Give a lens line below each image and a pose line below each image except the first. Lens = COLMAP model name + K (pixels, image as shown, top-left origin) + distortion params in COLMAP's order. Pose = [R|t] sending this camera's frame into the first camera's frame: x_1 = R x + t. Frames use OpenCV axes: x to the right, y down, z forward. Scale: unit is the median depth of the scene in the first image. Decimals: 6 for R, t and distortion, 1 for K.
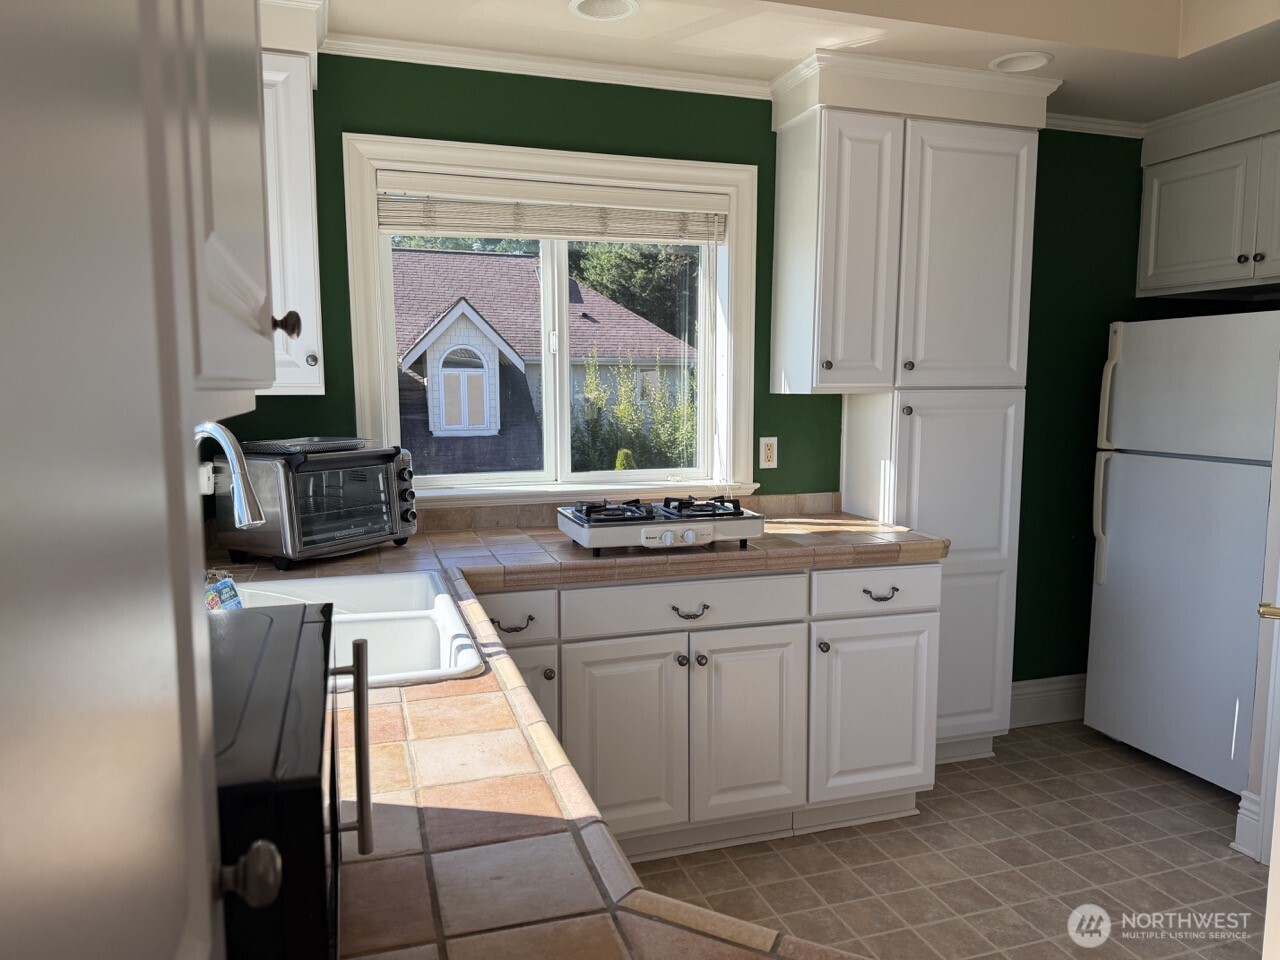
lens RADIAL K [[895.5, 0, 638.2], [0, 895.5, 477.8], [0, 0, 1]] dist [0.113852, -0.174414]
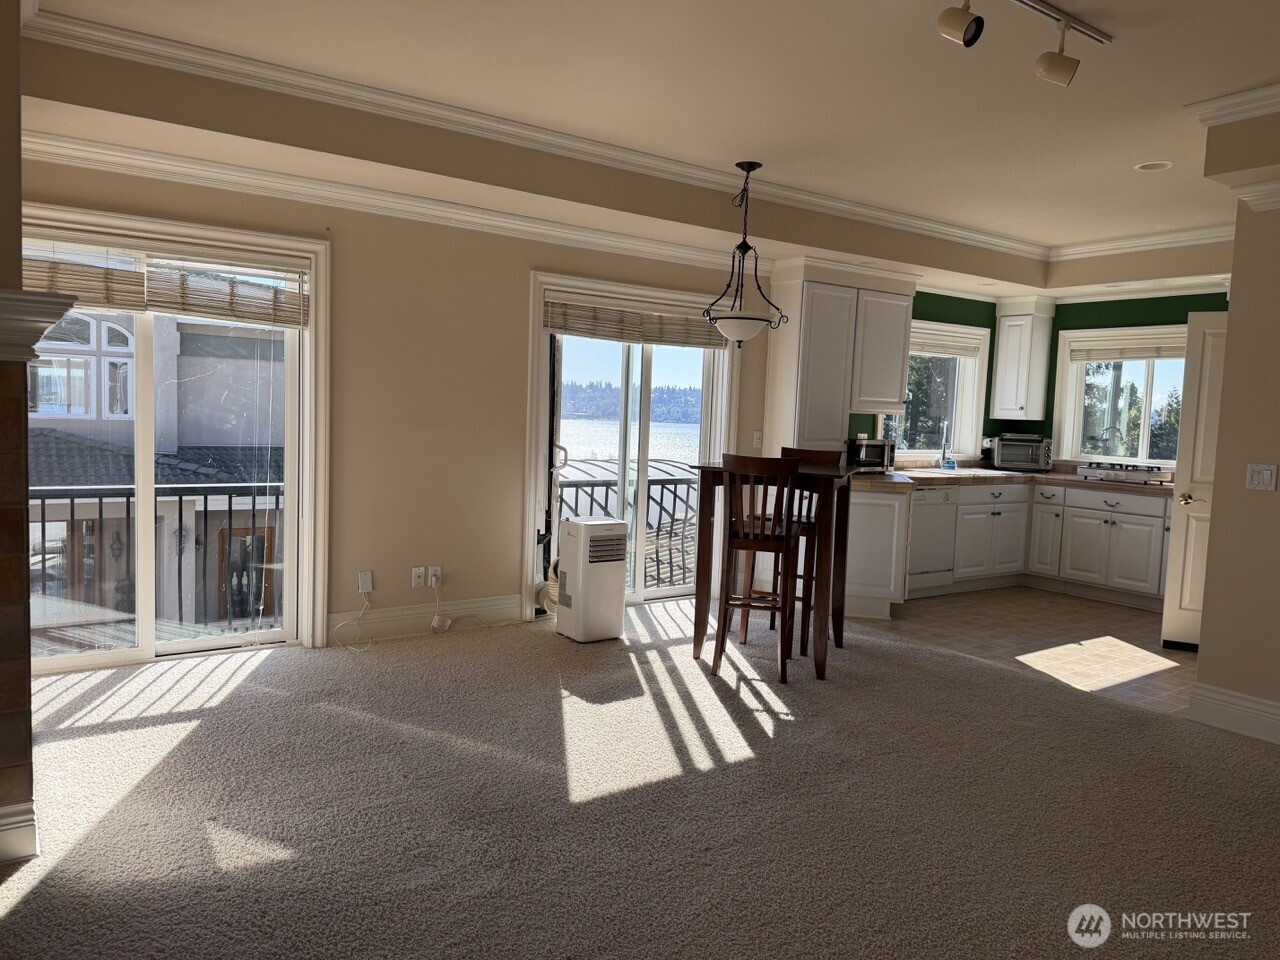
lens RADIAL K [[888.9, 0, 635.0], [0, 888.9, 484.0], [0, 0, 1]] dist [0.155057, -0.271863]
pose [[0.293281, 0.094193, -0.951375, 1.990531], [-0.136621, 0.989050, 0.055807, 0.120781], [0.946214, 0.113611, 0.302938, -1.053201]]
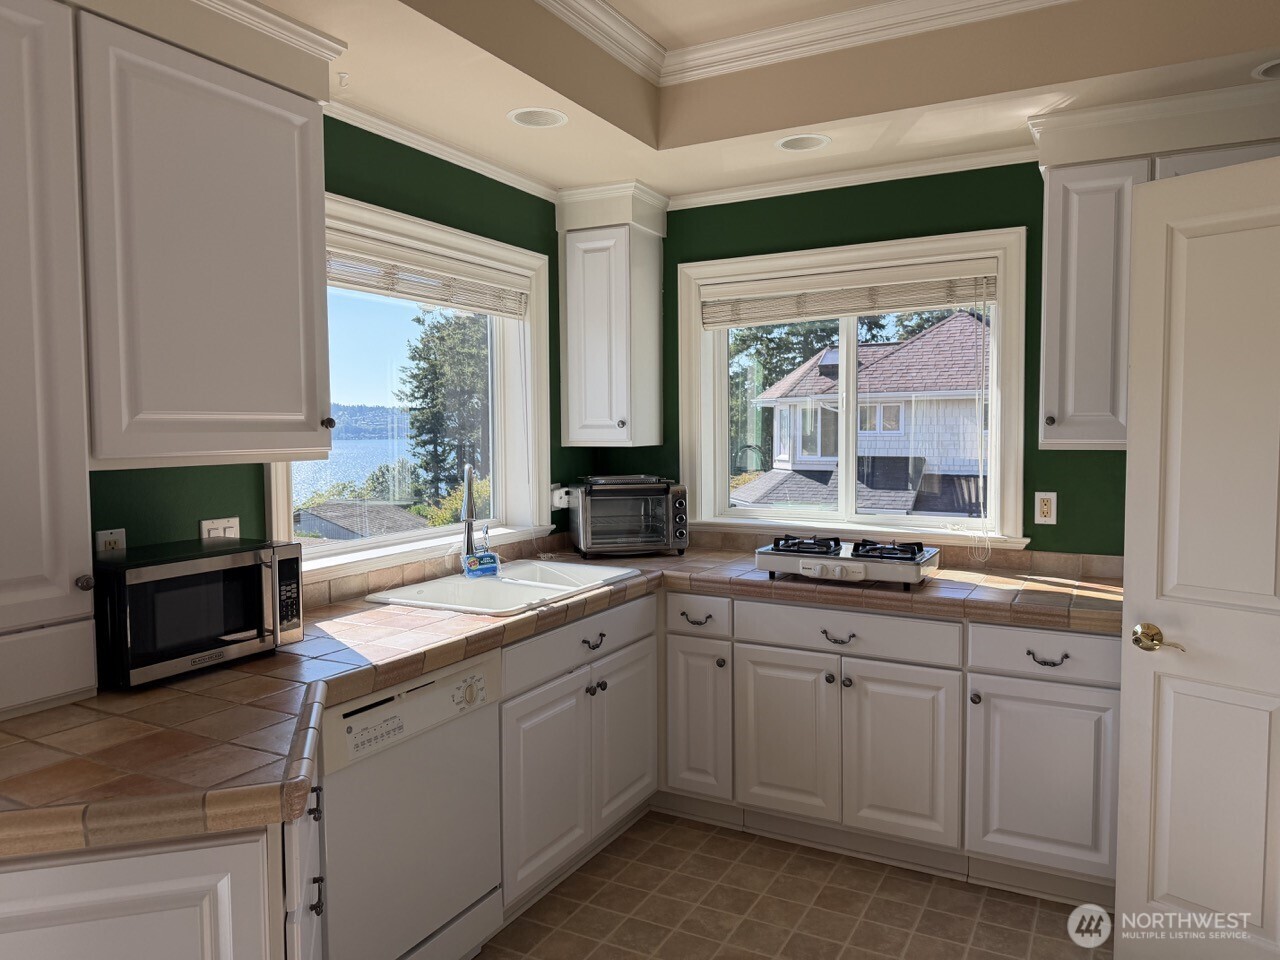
lens RADIAL K [[886.2, 0, 635.4], [0, 886.2, 472.1], [0, 0, 1]] dist [0.079120, -0.103138]
pose [[0.689252, 0.036484, -0.723603, 0.630917], [-0.070265, 0.997390, -0.016641, -0.022829], [0.721107, 0.062313, 0.690016, 0.005146]]
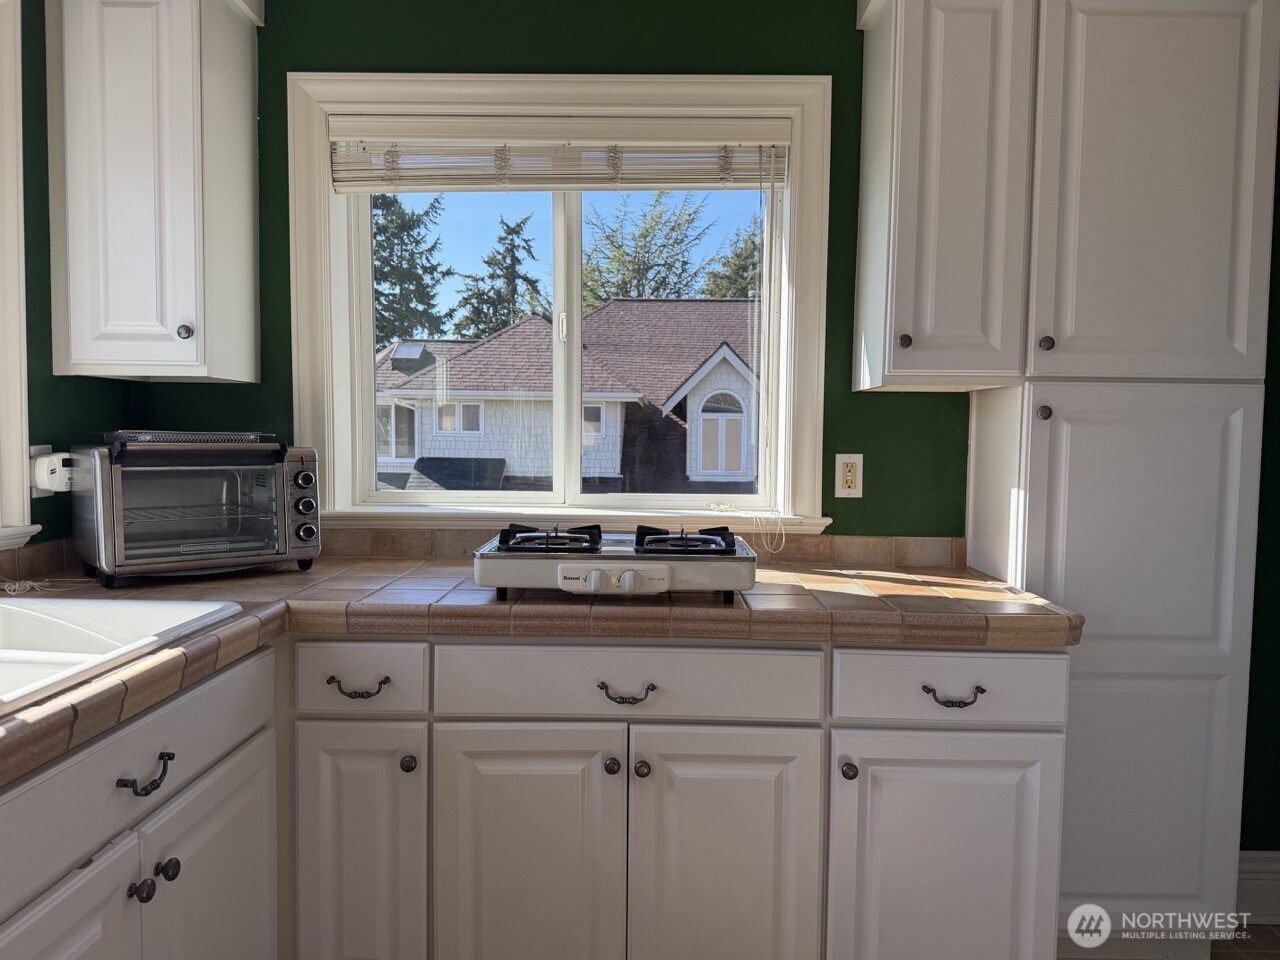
lens RADIAL K [[895.5, 0, 638.2], [0, 895.5, 477.8], [0, 0, 1]] dist [0.113852, -0.174414]
pose [[0.948300, 0.027825, -0.316153, 0.247524], [-0.045725, 0.997735, -0.049341, 0.019061], [0.314064, 0.061246, 0.947424, 0.317610]]
